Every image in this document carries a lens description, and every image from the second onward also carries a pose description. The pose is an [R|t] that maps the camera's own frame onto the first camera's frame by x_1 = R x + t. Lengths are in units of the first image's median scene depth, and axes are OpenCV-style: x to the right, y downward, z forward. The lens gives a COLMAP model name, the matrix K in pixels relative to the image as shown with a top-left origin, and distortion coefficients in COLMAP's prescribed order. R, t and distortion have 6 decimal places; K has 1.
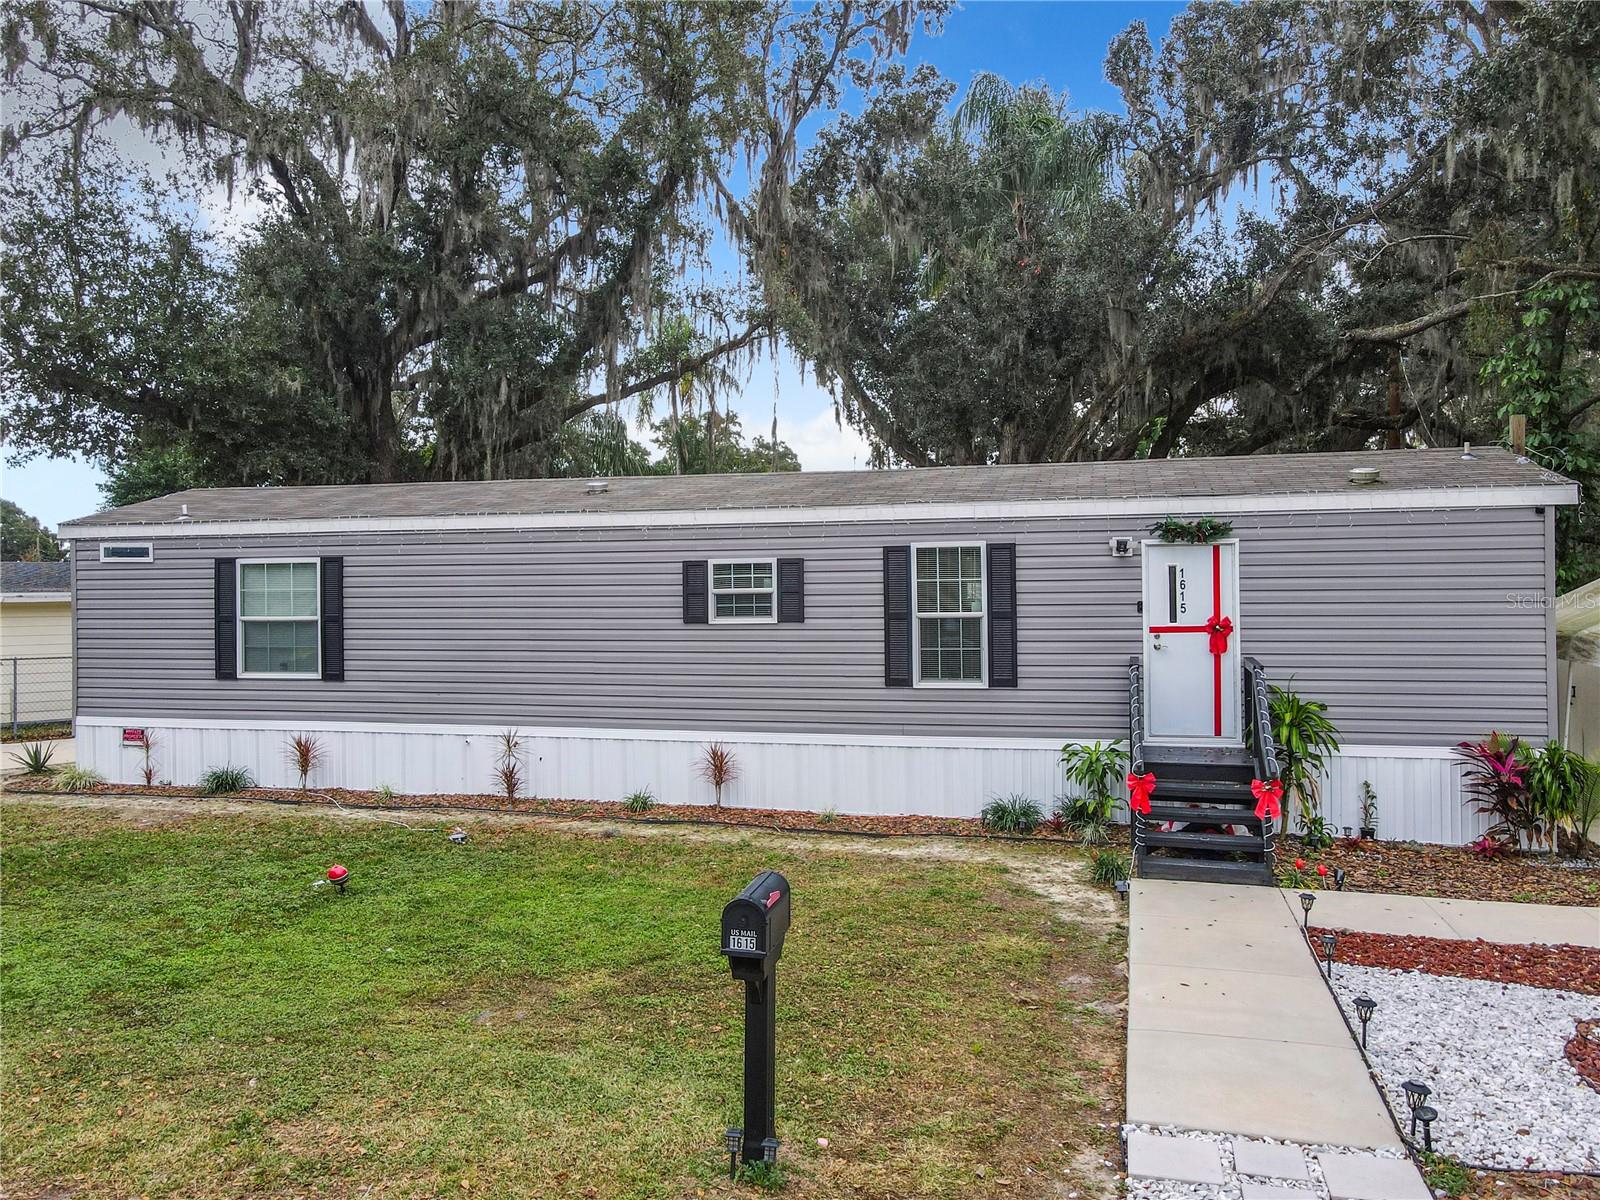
lens RADIAL K [[1196.2, 0, 794.7], [0, 1196.2, 585.0], [0, 0, 1]] dist [0.014024, -0.001263]
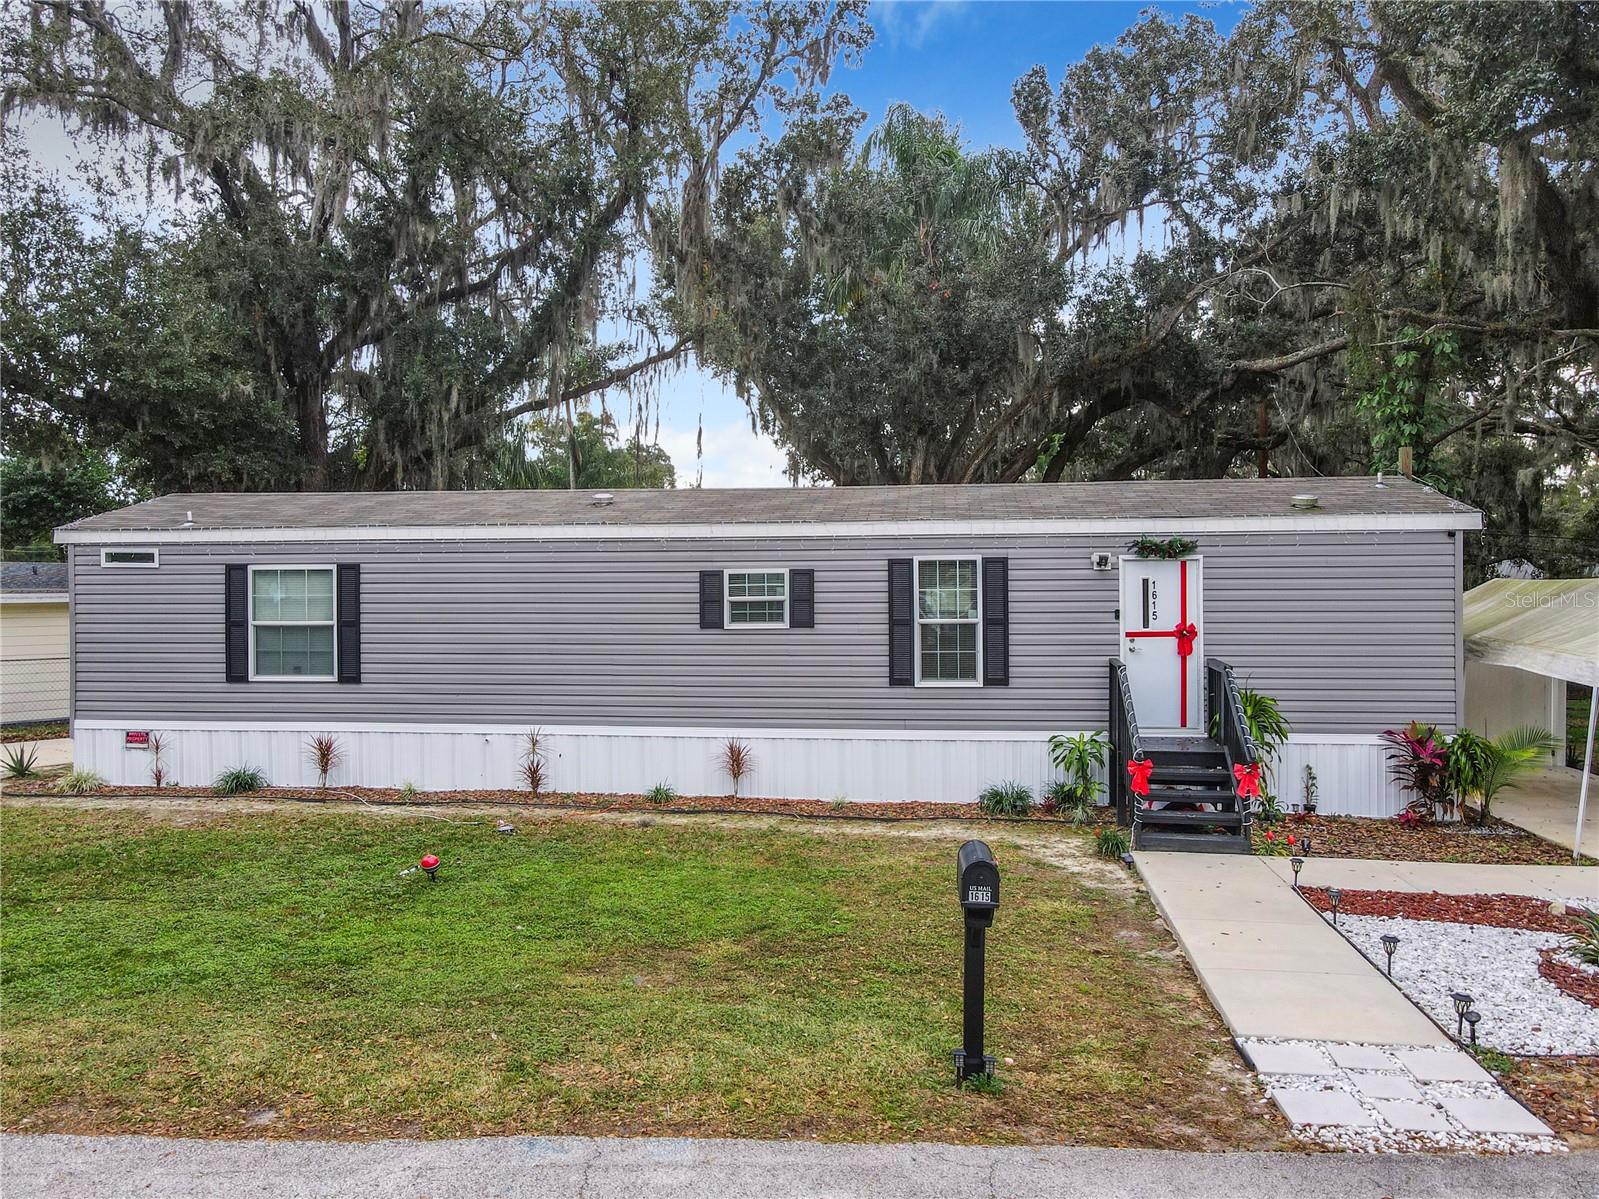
lens RADIAL K [[1180.8, 0, 786.6], [0, 1180.8, 594.7], [0, 0, 1]] dist [0.005593, 0.010922]
pose [[0.992873, 0.003288, 0.119129, -0.145838], [-0.004377, 0.999951, 0.008879, -0.008420], [-0.119094, -0.009337, 0.992839, -0.069146]]
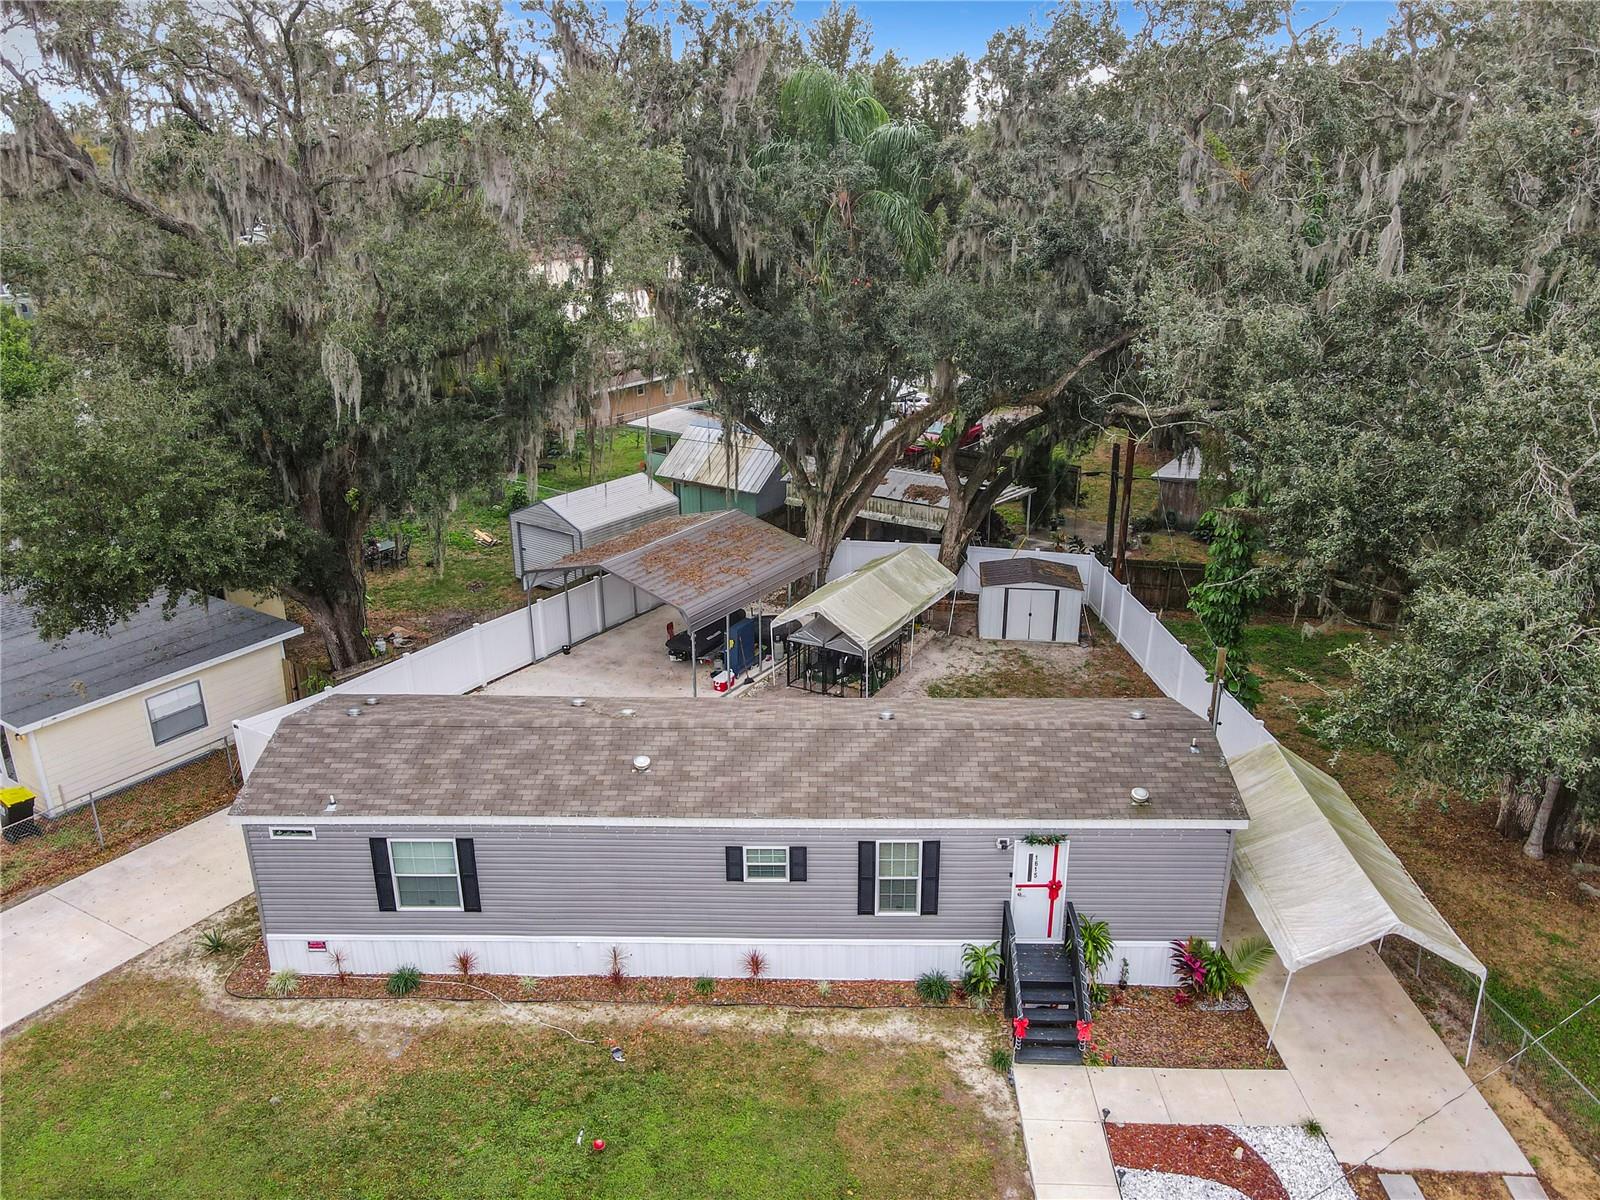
lens RADIAL K [[1181.5, 0, 787.0], [0, 1181.5, 595.2], [0, 0, 1]] dist [0.005593, 0.010922]
pose [[0.974041, -0.078498, 0.212326, -0.321152], [-0.000774, 0.936791, 0.349889, -0.873276], [-0.226371, -0.340970, 0.912412, -0.297869]]
